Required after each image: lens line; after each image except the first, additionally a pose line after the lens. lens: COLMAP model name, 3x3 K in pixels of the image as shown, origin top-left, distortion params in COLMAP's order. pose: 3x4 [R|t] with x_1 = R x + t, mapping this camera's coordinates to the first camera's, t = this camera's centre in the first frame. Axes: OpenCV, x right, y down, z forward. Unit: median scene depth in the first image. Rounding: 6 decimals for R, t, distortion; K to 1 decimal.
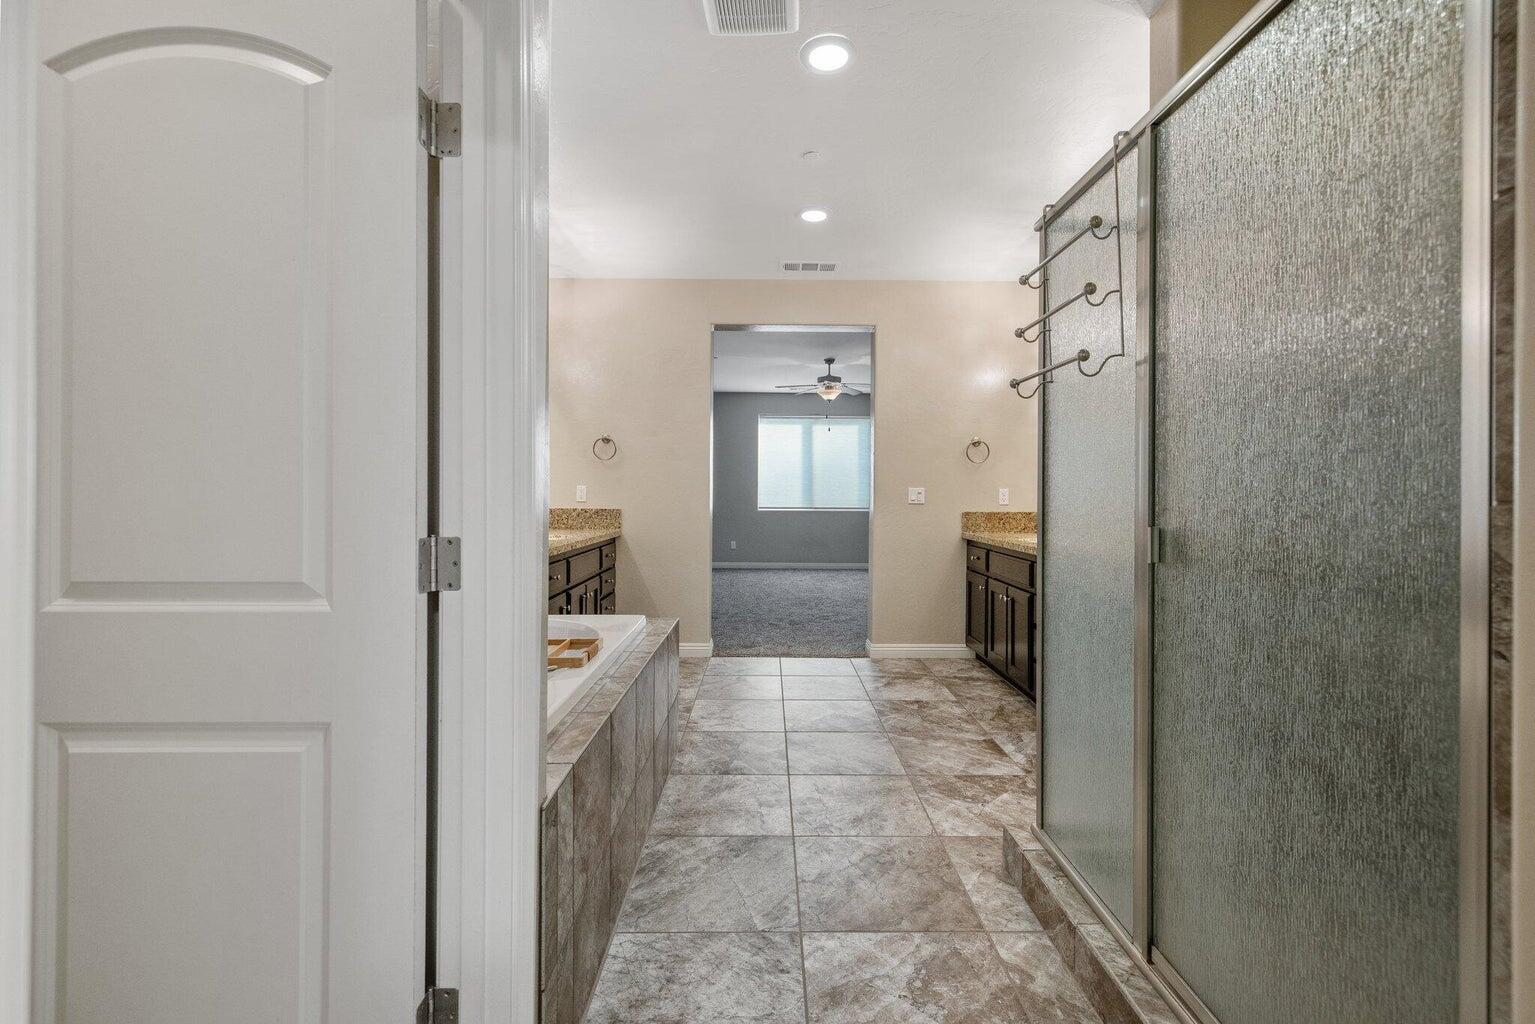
lens RADIAL K [[646.3, 0, 762.2], [0, 646.3, 495.9], [0, 0, 1]] dist [-0.003736, 0.000401]
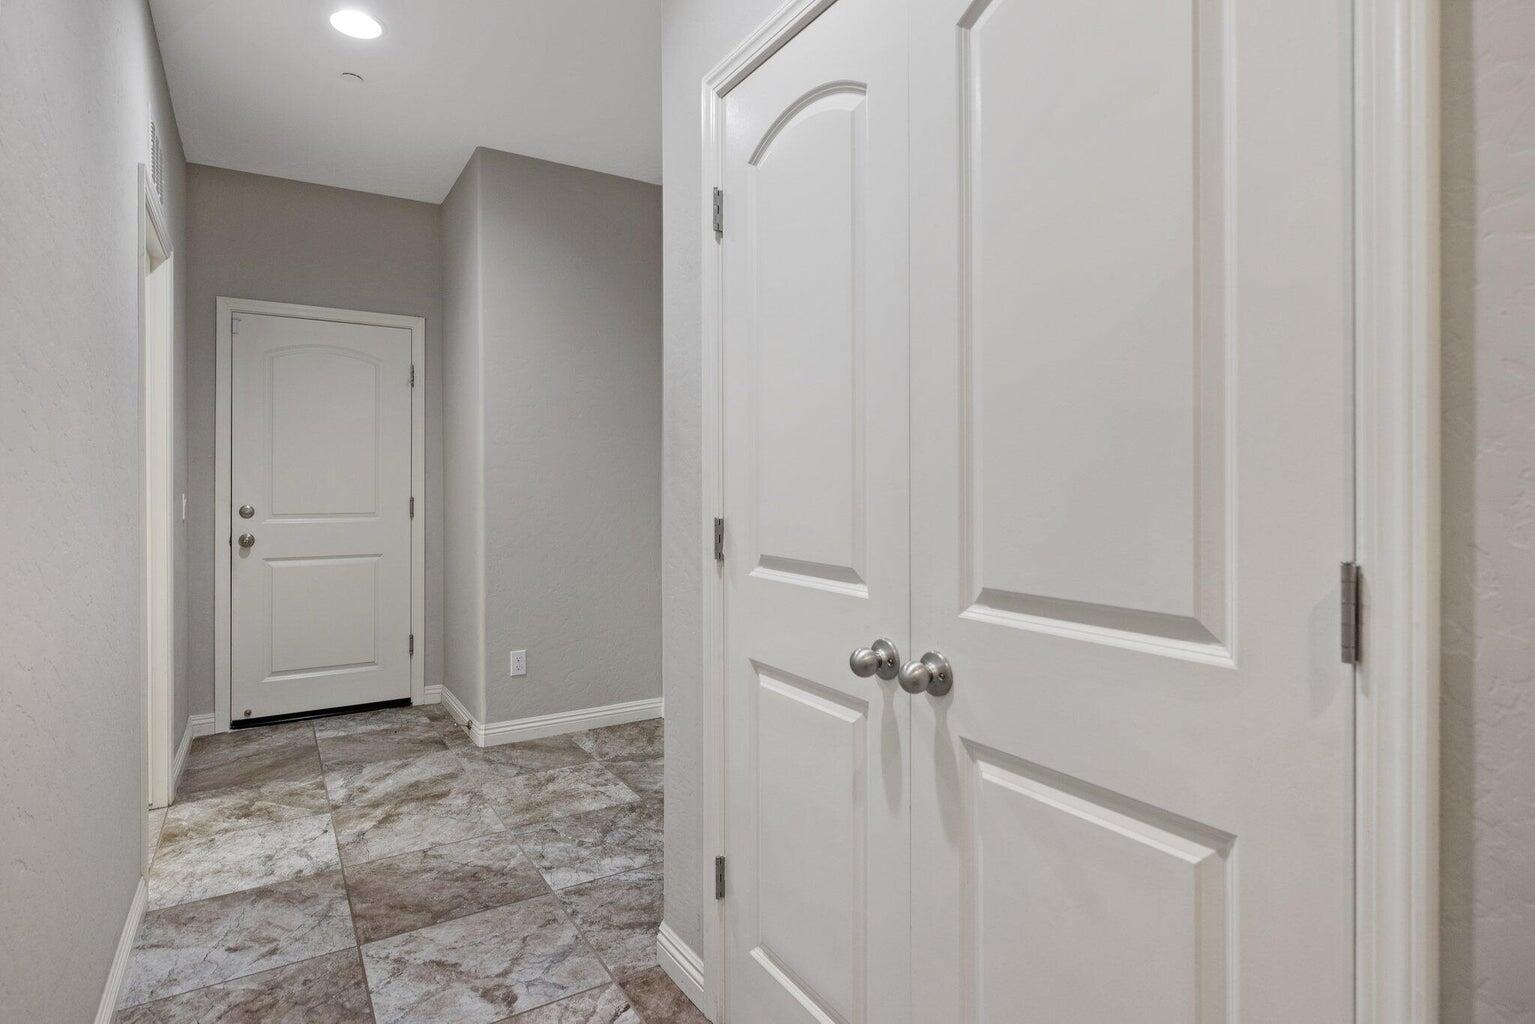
lens RADIAL K [[796.3, 0, 797.2], [0, 796.3, 478.5], [0, 0, 1]] dist [-0.005596, -0.002397]
pose [[0.573824, -0.004525, -0.818966, 1.606525], [-0.007244, 0.999918, -0.010601, -0.006964], [0.818947, 0.012015, 0.573744, 0.807200]]
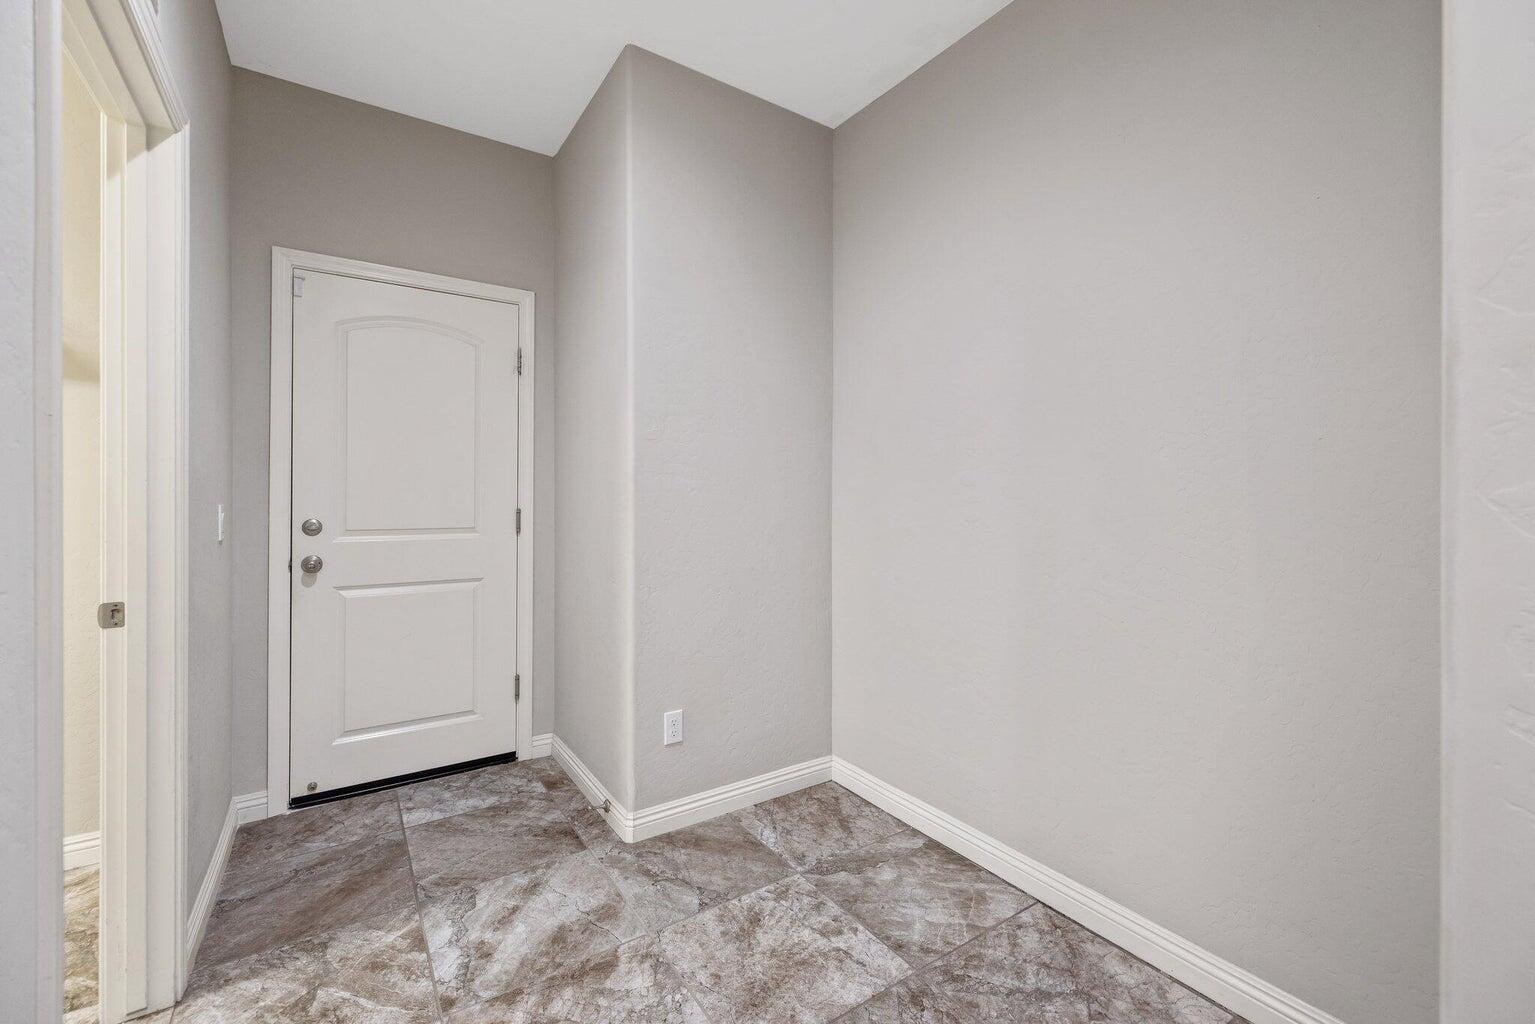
lens RADIAL K [[646.3, 0, 797.3], [0, 646.3, 490.6], [0, 0, 1]] dist [-0.003736, 0.000401]
pose [[0.596629, 0.001463, -0.802516, 0.798457], [-0.012661, 0.999891, -0.007590, -0.008091], [0.802417, 0.014689, 0.596583, 0.826548]]
